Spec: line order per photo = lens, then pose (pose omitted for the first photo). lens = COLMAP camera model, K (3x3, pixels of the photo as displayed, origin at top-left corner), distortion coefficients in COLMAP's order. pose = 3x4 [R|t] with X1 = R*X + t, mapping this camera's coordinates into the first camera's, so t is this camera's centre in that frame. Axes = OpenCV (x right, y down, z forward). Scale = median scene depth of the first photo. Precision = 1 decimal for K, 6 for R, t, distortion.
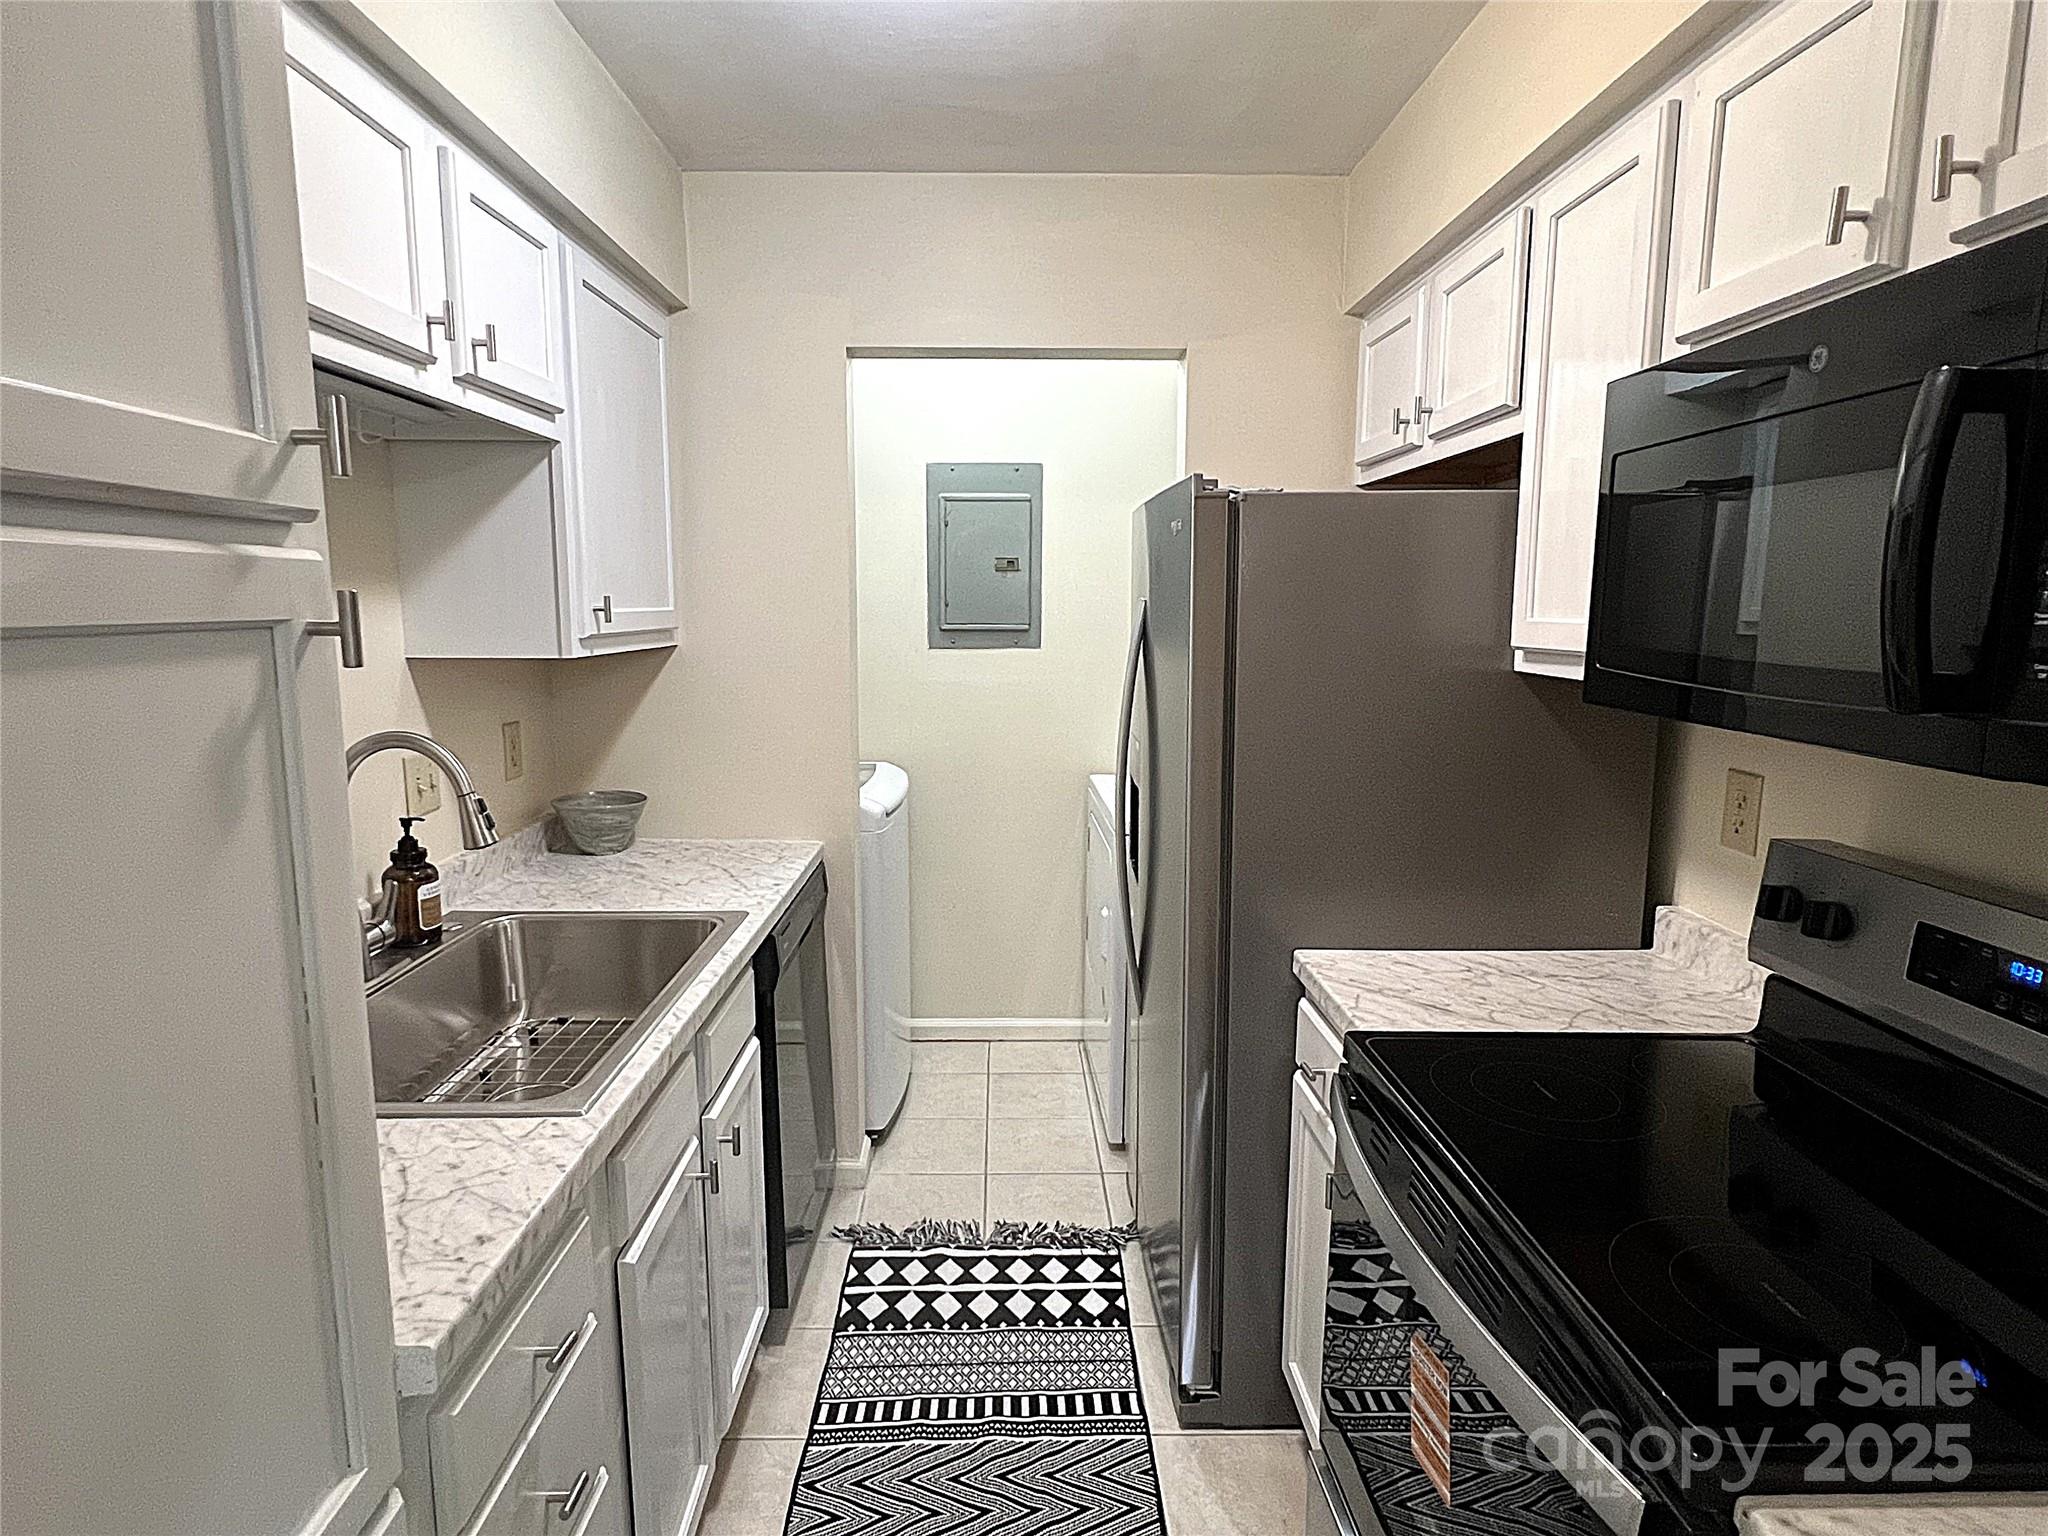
lens RADIAL K [[1099.5, 0, 1009.6], [0, 1099.5, 759.3], [0, 0, 1]] dist [-0.002382, -0.001178]
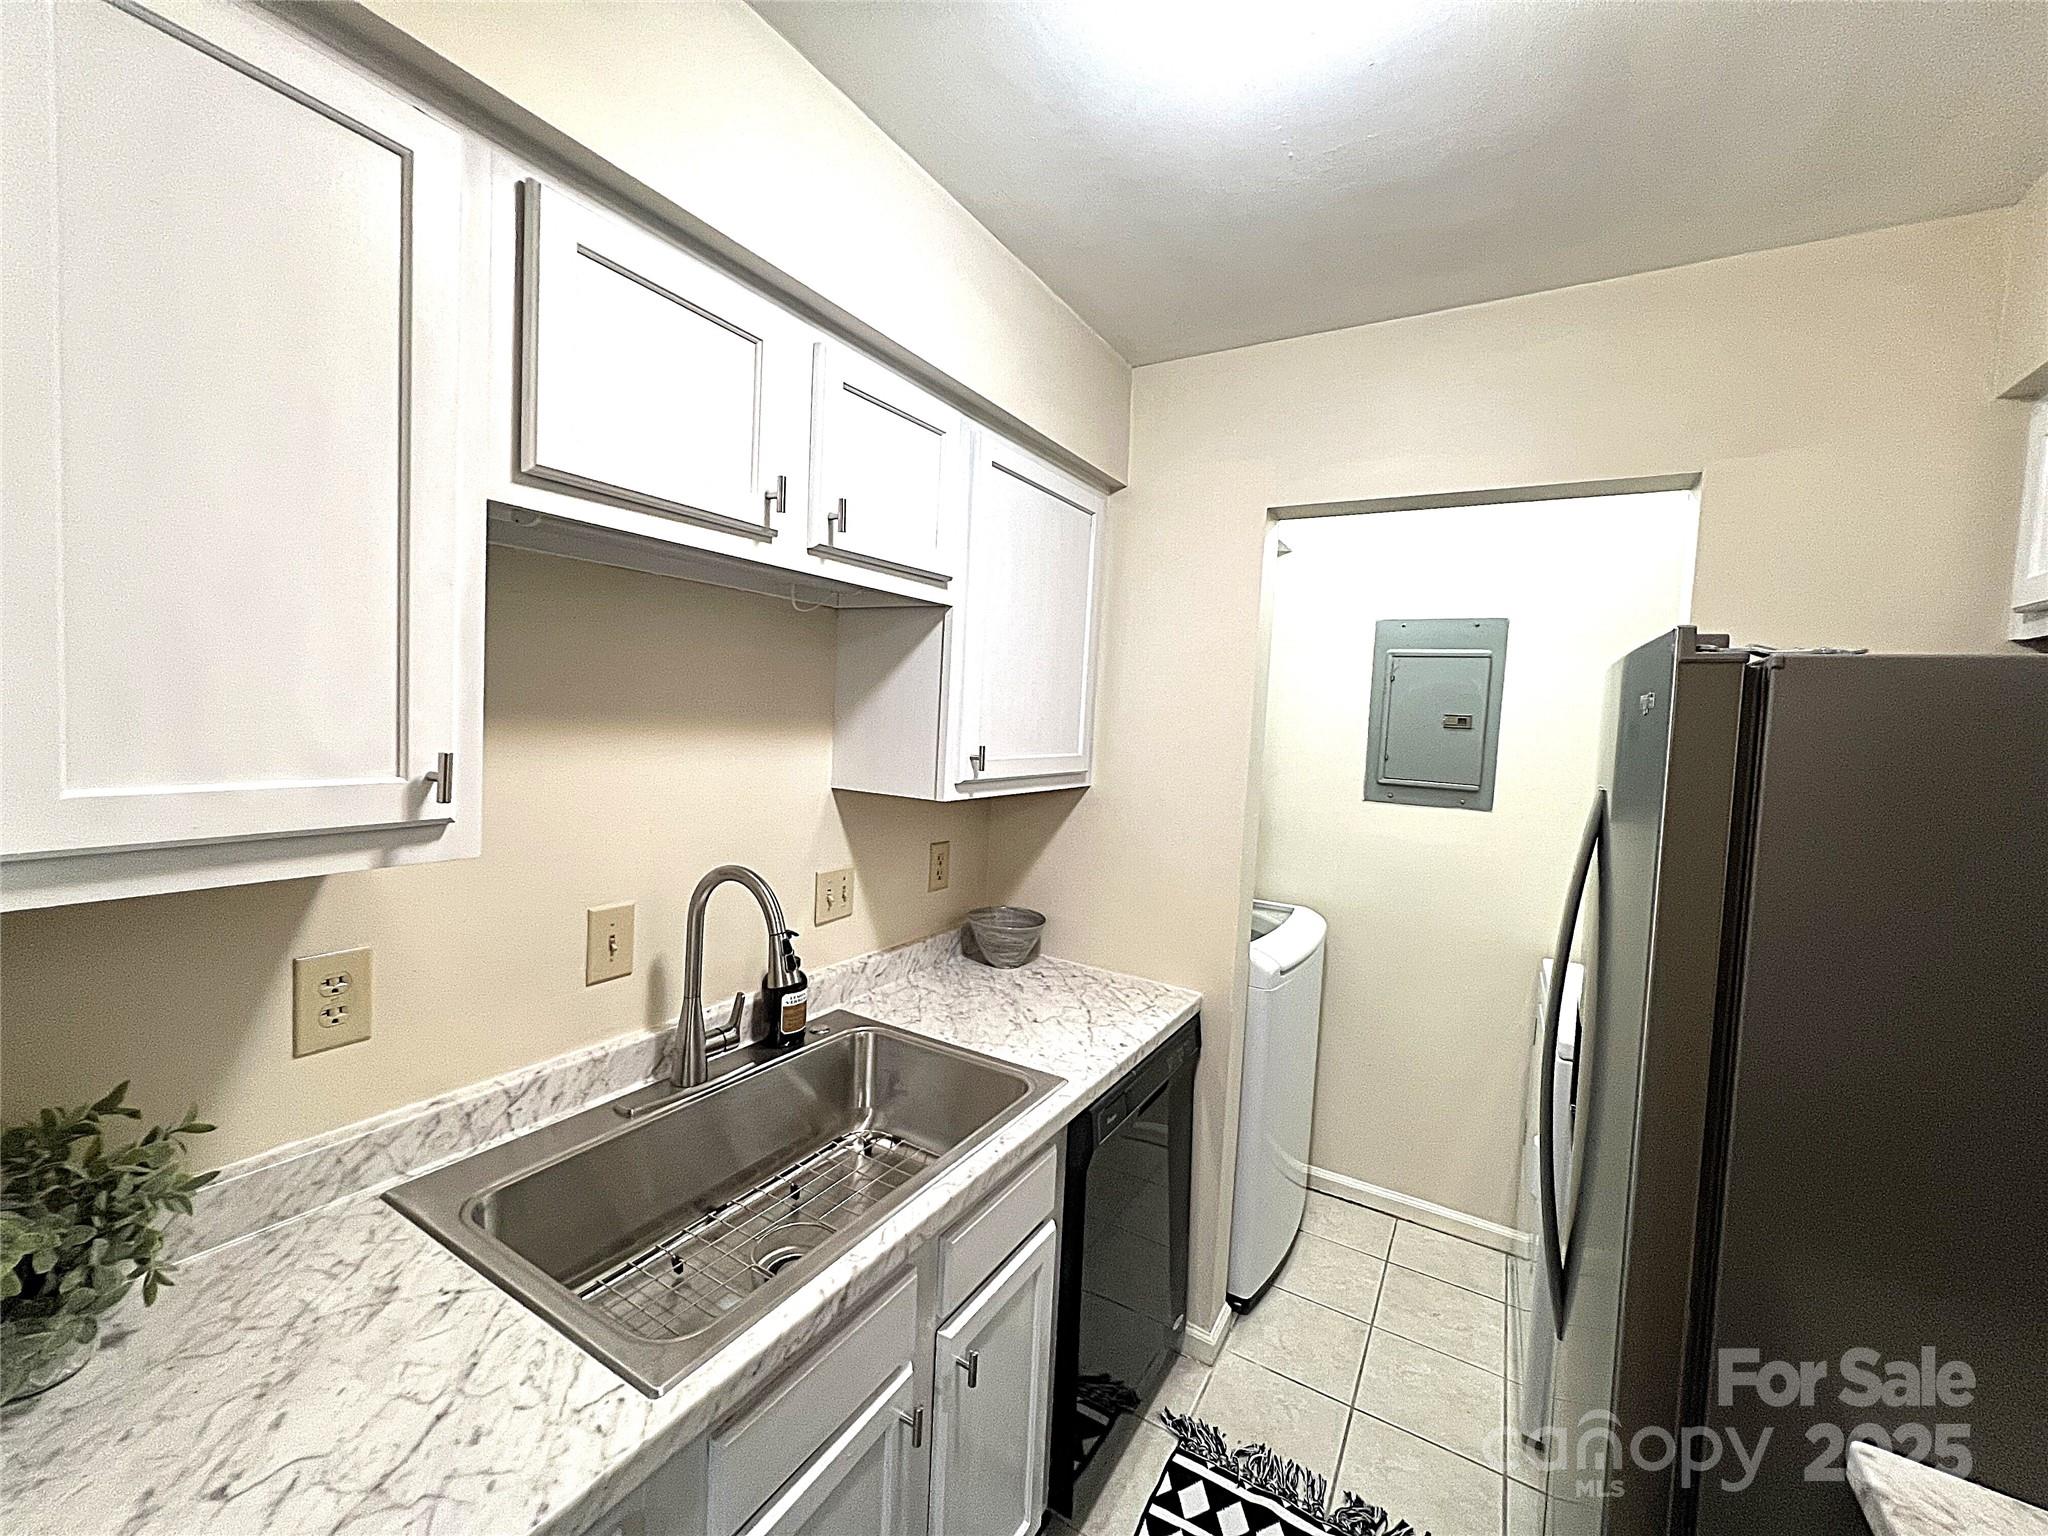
lens RADIAL K [[818.9, 0, 1018.7], [0, 818.9, 757.6], [0, 0, 1]] dist [-0.001657, 0.000917]
pose [[0.850677, 0.069196, -0.521115, 0.077012], [-0.122182, 0.990177, -0.067972, -0.084058], [0.511293, 0.121493, 0.850776, 0.326152]]
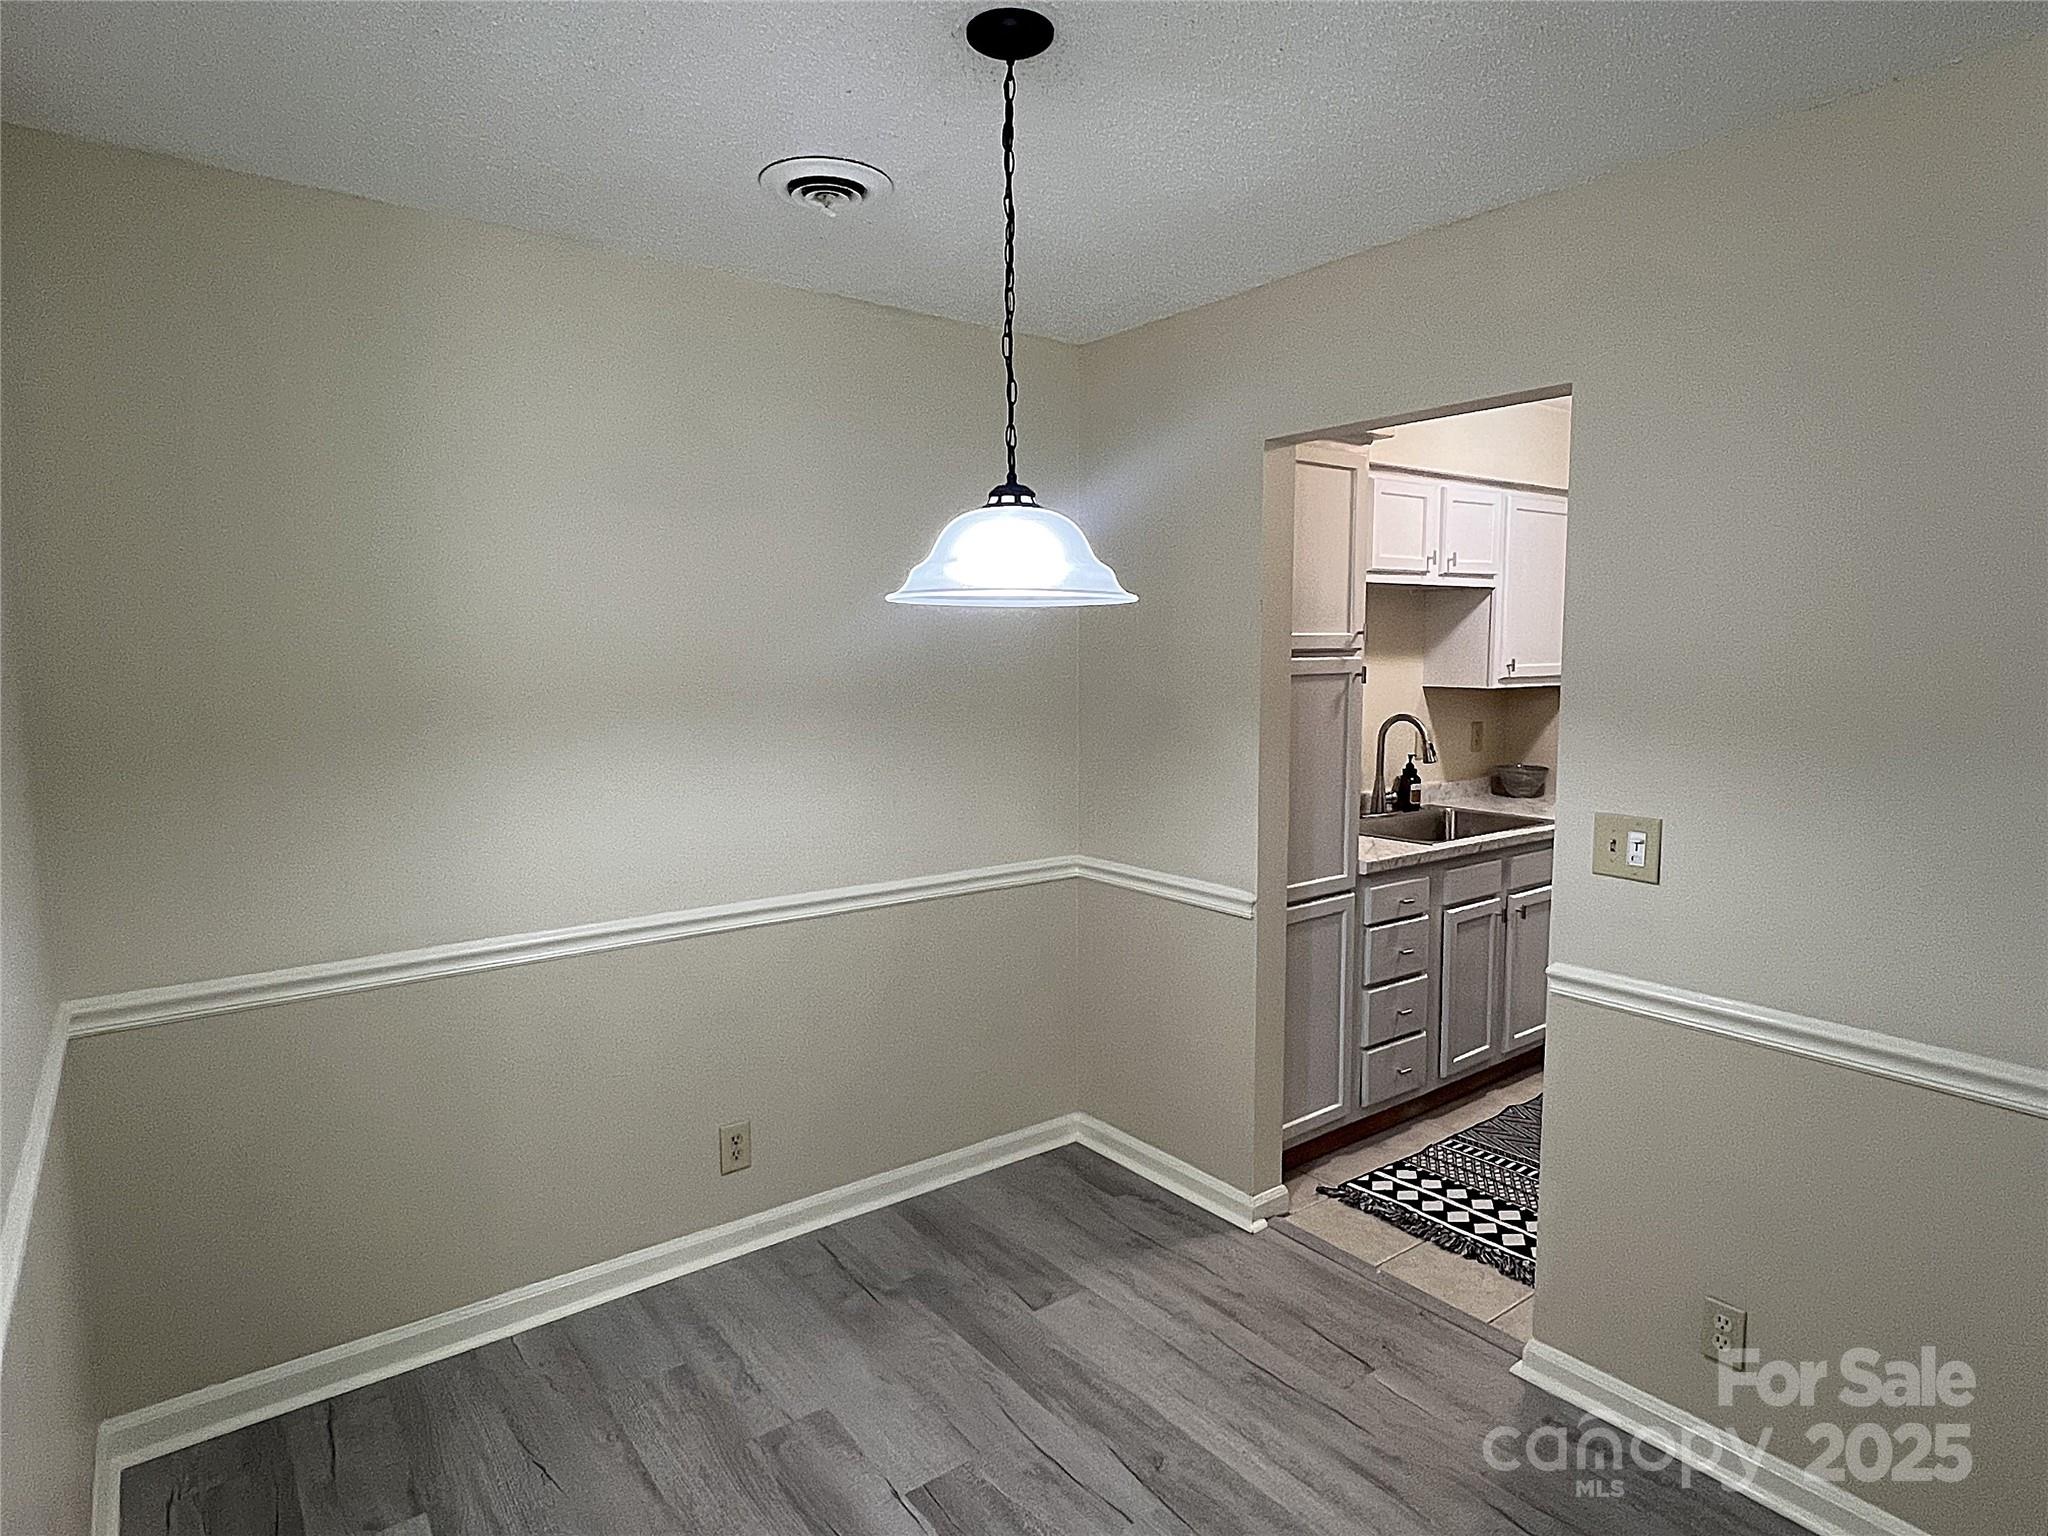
lens RADIAL K [[1142.2, 0, 992.6], [0, 1142.2, 763.1], [0, 0, 1]] dist [-0.001025, 0.000496]
pose [[0.582663, 0.077665, -0.808994, 0.775486], [-0.107744, 0.994019, 0.017827, 0.107423], [0.805540, 0.076777, 0.587546, -0.983139]]
